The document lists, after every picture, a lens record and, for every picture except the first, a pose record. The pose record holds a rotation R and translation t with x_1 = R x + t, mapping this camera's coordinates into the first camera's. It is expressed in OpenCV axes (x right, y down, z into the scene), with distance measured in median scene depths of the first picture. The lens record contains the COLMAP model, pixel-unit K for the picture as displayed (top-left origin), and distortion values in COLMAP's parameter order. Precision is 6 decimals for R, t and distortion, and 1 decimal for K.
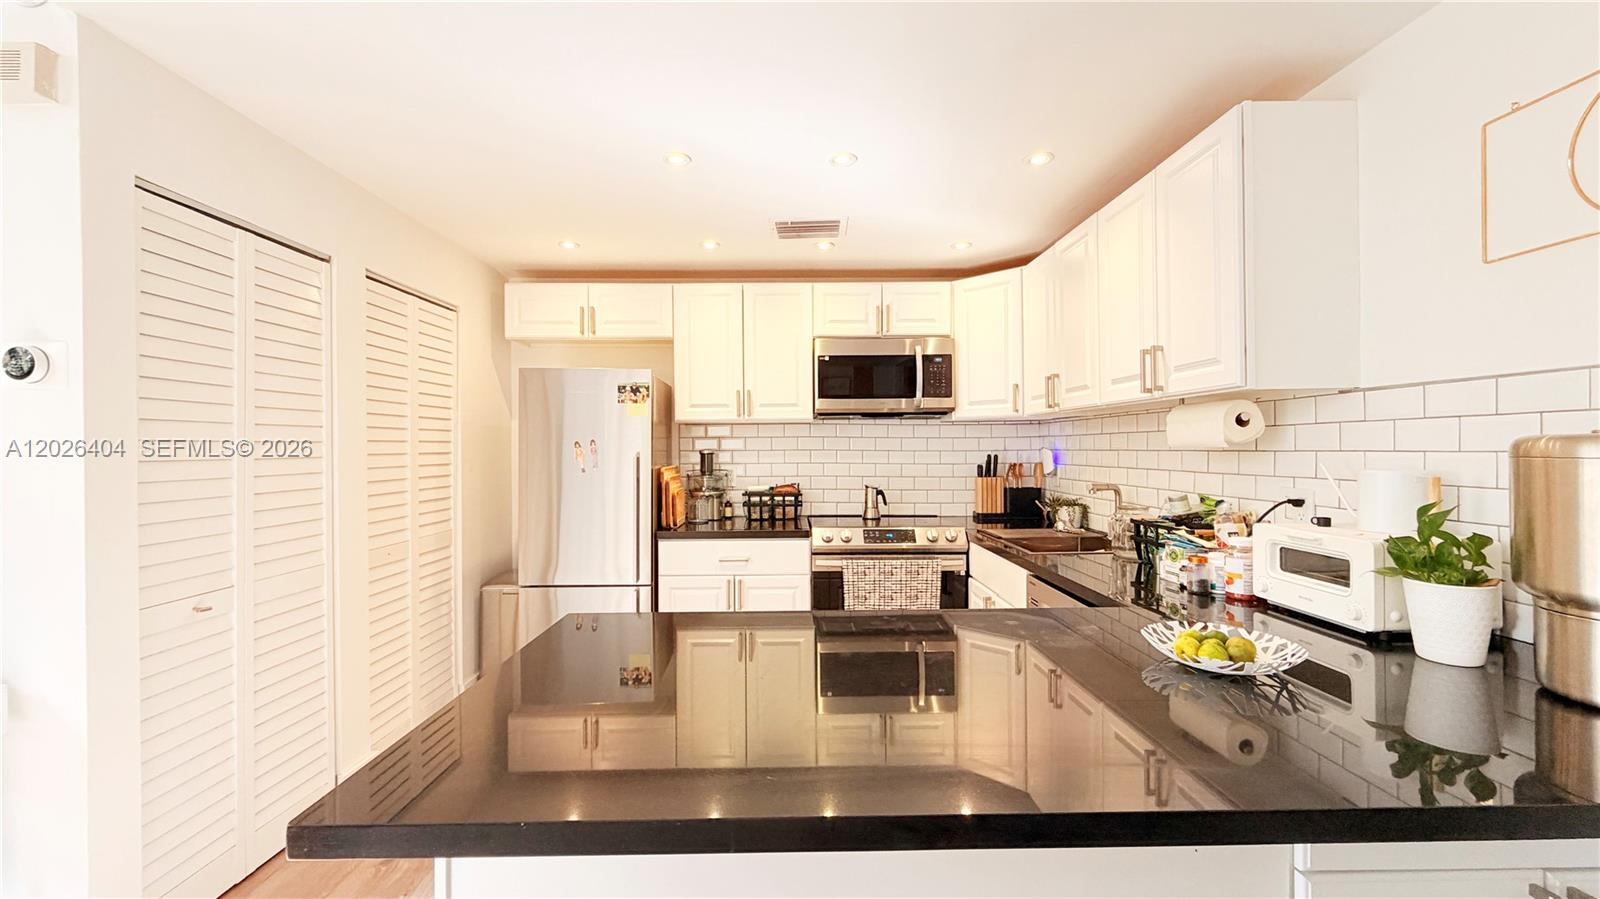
lens RADIAL K [[633.9, 0, 797.2], [0, 633.9, 446.8], [0, 0, 1]] dist [-0.008098, 0.001812]
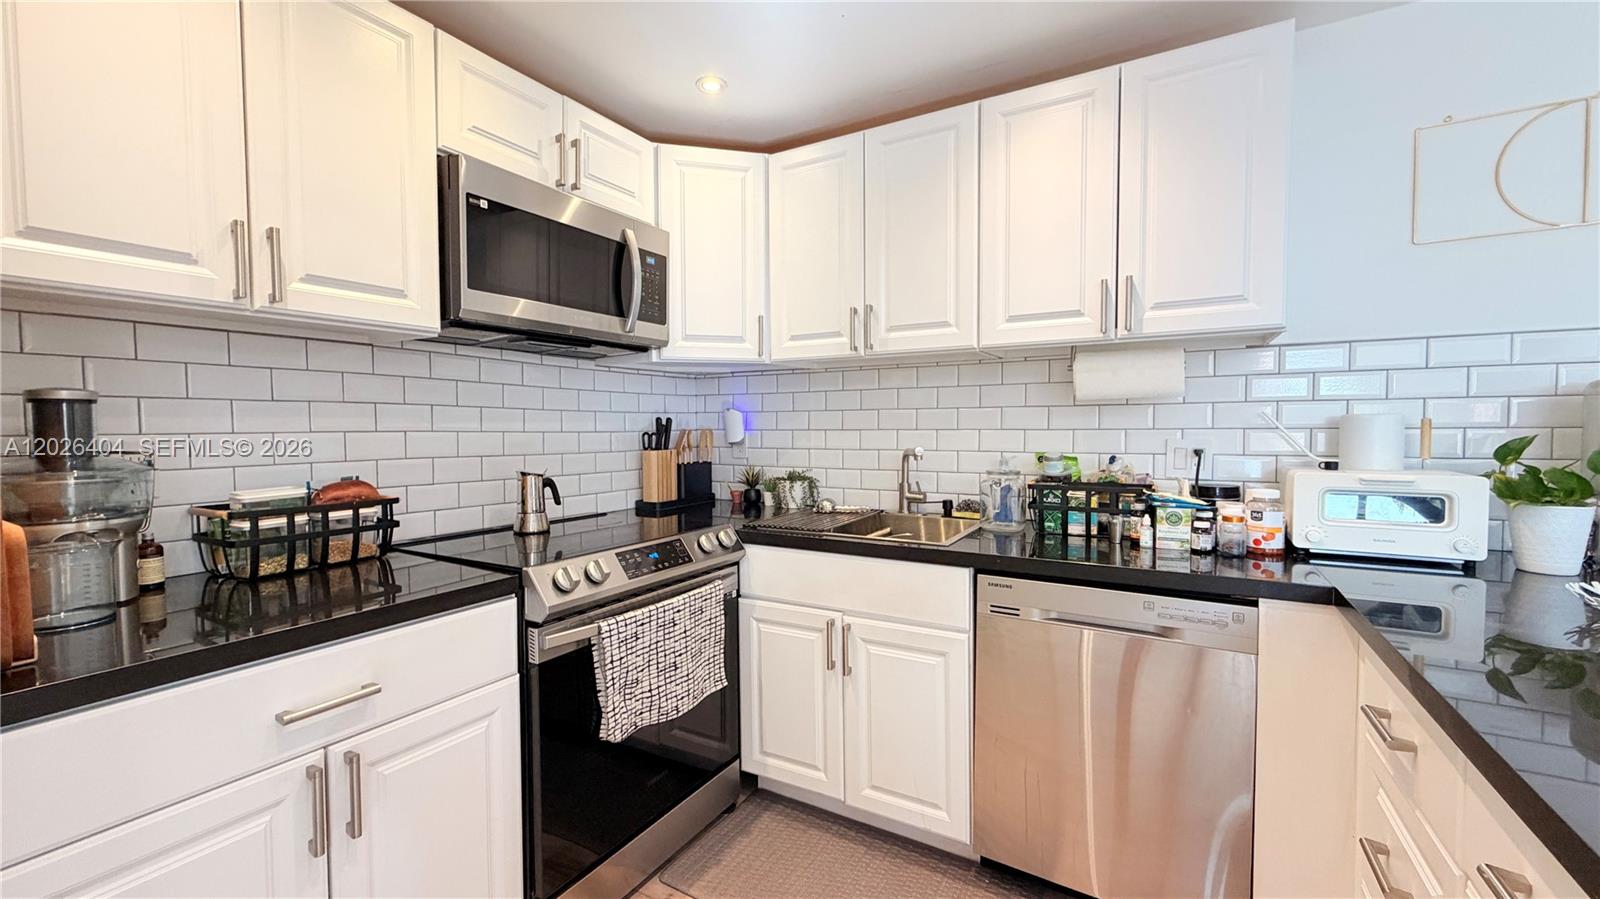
lens RADIAL K [[633.9, 0, 797.5], [0, 633.9, 448.3], [0, 0, 1]] dist [-0.008098, 0.001812]
pose [[0.520128, -0.027083, 0.853659, -0.258993], [0.000081, 0.999499, 0.031661, 0.028760], [-0.854088, -0.016399, 0.519870, 0.610709]]
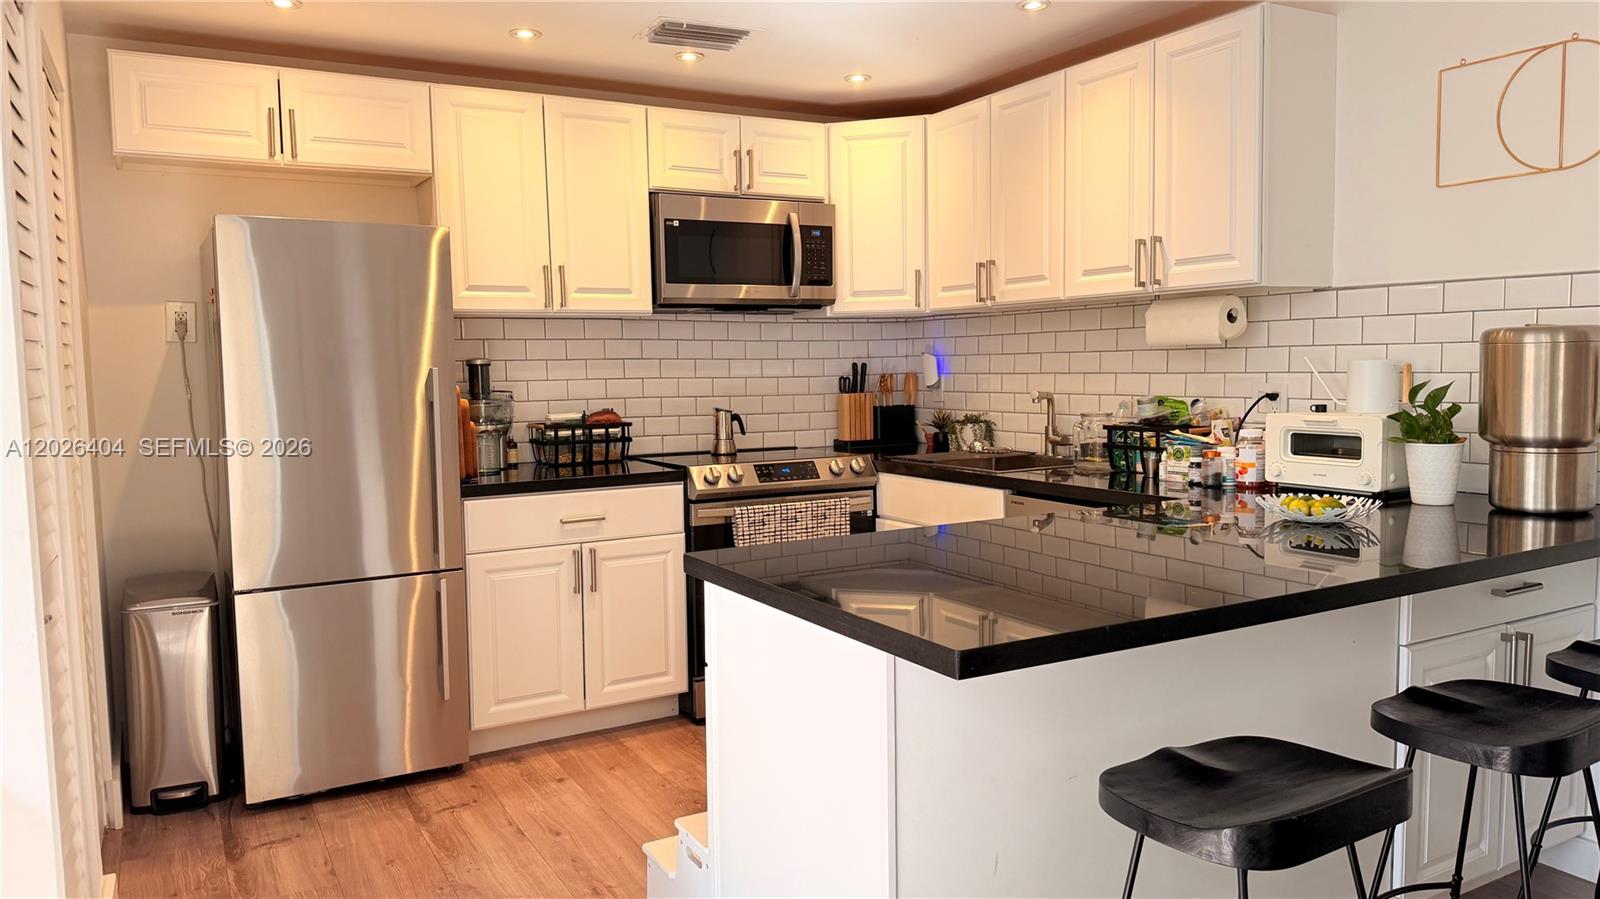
lens RADIAL K [[1089.2, 0, 803.5], [0, 1089.2, 462.4], [0, 0, 1]] dist [0.012494, -0.045980]
pose [[0.876498, -0.052896, 0.478490, -0.449545], [0.010946, 0.995878, 0.090042, 0.015461], [-0.481280, -0.073684, 0.873464, -0.125294]]
